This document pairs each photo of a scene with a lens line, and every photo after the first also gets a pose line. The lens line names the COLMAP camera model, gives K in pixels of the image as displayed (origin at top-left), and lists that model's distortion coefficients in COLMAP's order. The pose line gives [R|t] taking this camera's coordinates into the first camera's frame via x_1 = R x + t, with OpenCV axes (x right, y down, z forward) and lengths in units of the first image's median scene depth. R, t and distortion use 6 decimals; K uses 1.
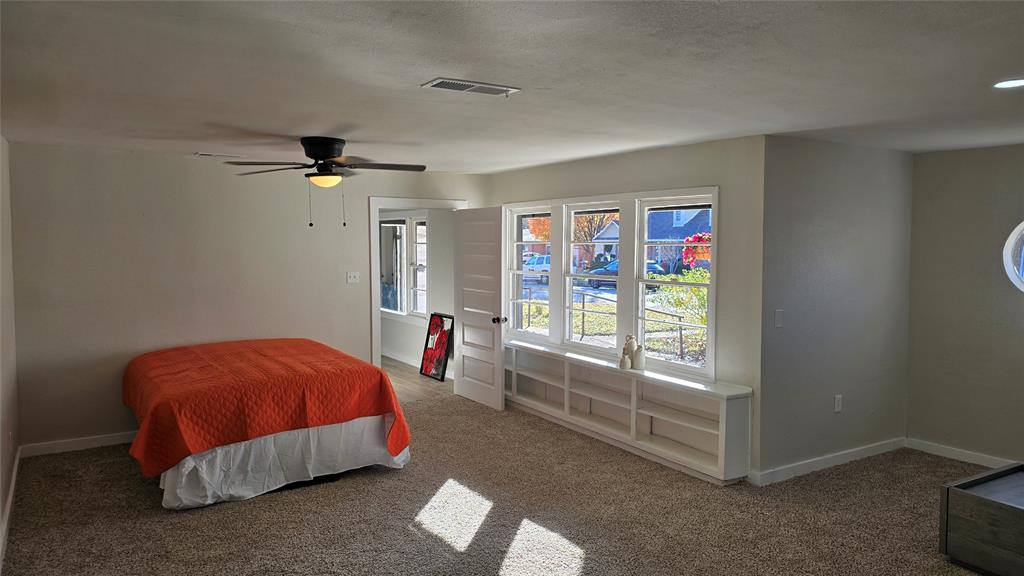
lens RADIAL K [[685.6, 0, 515.8], [0, 685.6, 275.2], [0, 0, 1]] dist [0.058773, -0.052589]
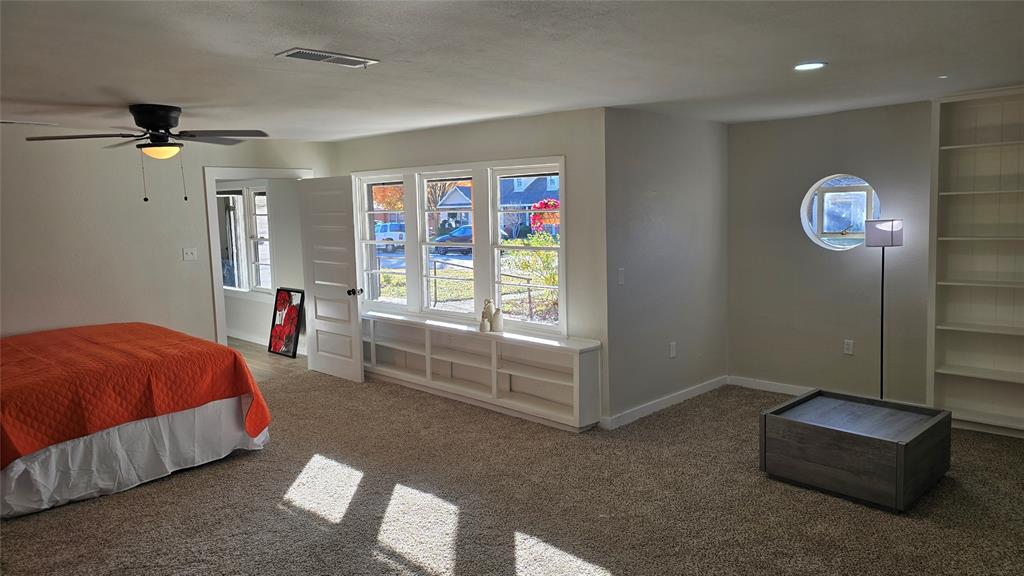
lens RADIAL K [[685.6, 0, 514.6], [0, 685.6, 263.3], [0, 0, 1]] dist [0.058773, -0.052589]
pose [[0.974659, -0.042936, 0.219535, -0.022887], [0.036019, 0.998723, 0.035415, -0.002878], [-0.220775, -0.026611, 0.974962, -0.021458]]
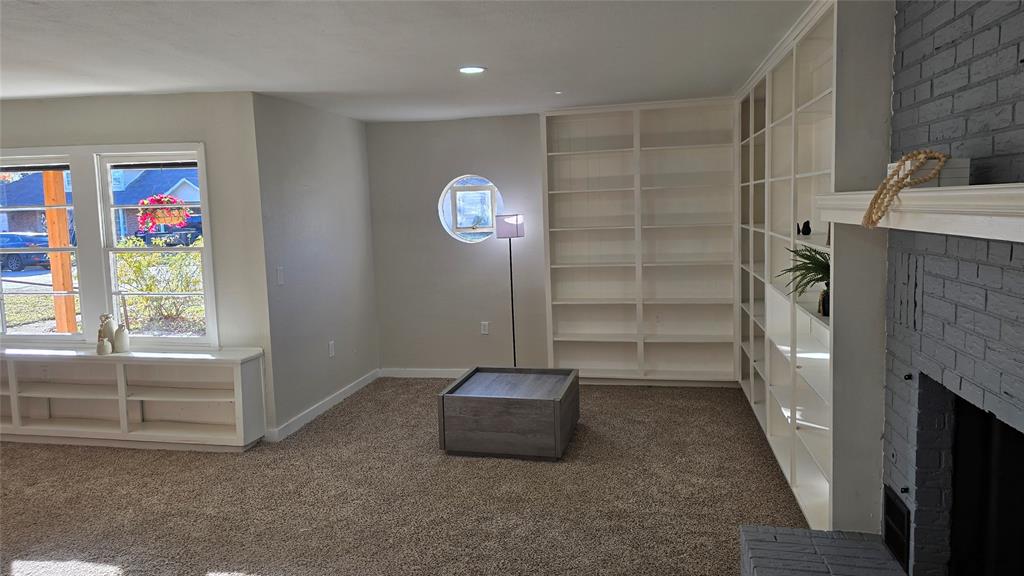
lens RADIAL K [[685.6, 0, 517.5], [0, 685.6, 266.9], [0, 0, 1]] dist [0.058773, -0.052589]
pose [[0.698950, -0.088134, 0.709719, -0.097684], [0.060428, 0.996107, 0.064187, 0.004784], [-0.712613, -0.001977, 0.701555, 0.036553]]
